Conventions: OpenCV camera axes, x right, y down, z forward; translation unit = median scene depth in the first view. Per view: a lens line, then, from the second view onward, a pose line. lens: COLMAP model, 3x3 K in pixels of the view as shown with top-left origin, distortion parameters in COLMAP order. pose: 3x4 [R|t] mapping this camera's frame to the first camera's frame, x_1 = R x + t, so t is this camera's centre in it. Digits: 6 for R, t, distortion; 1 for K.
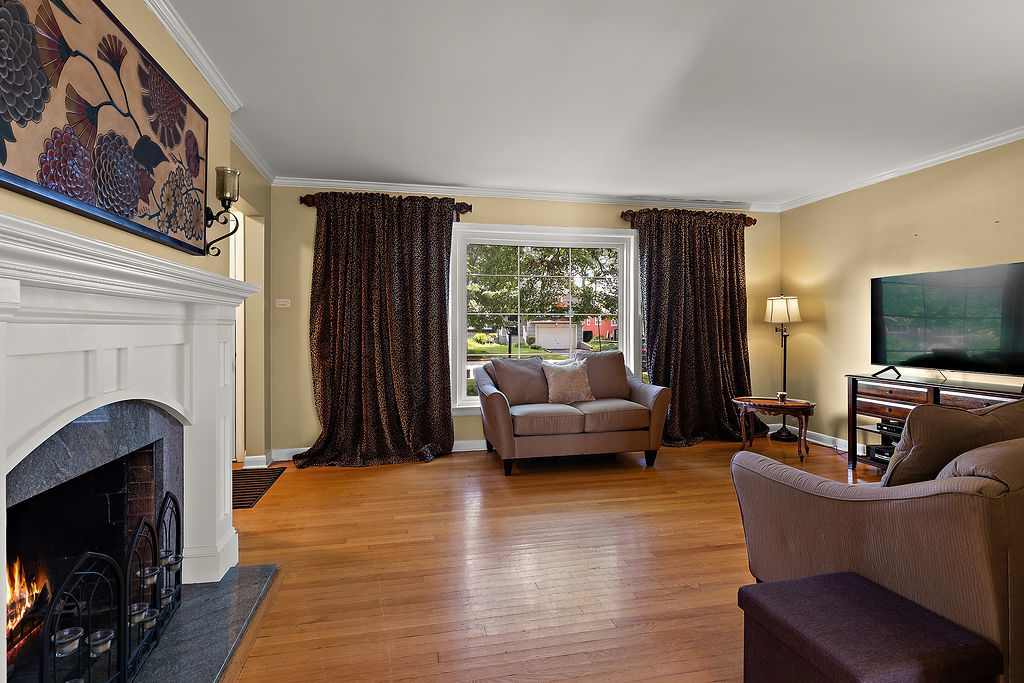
lens RADIAL K [[506.5, 0, 516.1], [0, 506.5, 333.1], [0, 0, 1]] dist [0.019342, -0.000848]
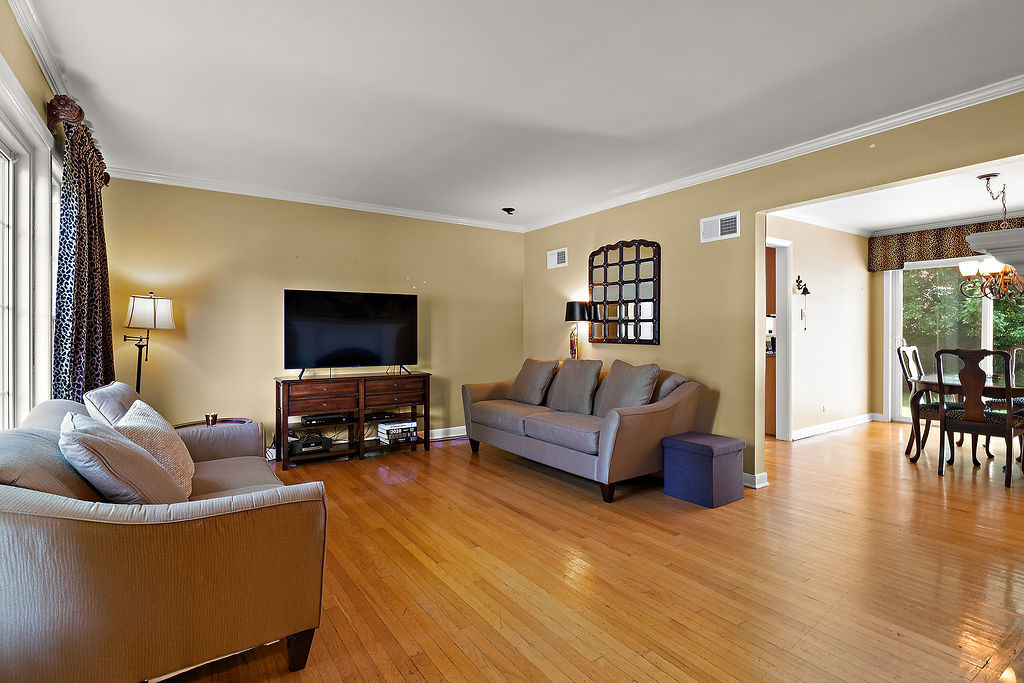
lens RADIAL K [[506.5, 0, 514.3], [0, 506.5, 337.0], [0, 0, 1]] dist [0.019342, -0.000848]
pose [[-0.374971, 0.001144, 0.927036, -0.559981], [0.008363, 0.999963, 0.002149, -0.005891], [-0.926999, 0.008559, -0.374967, 1.115503]]
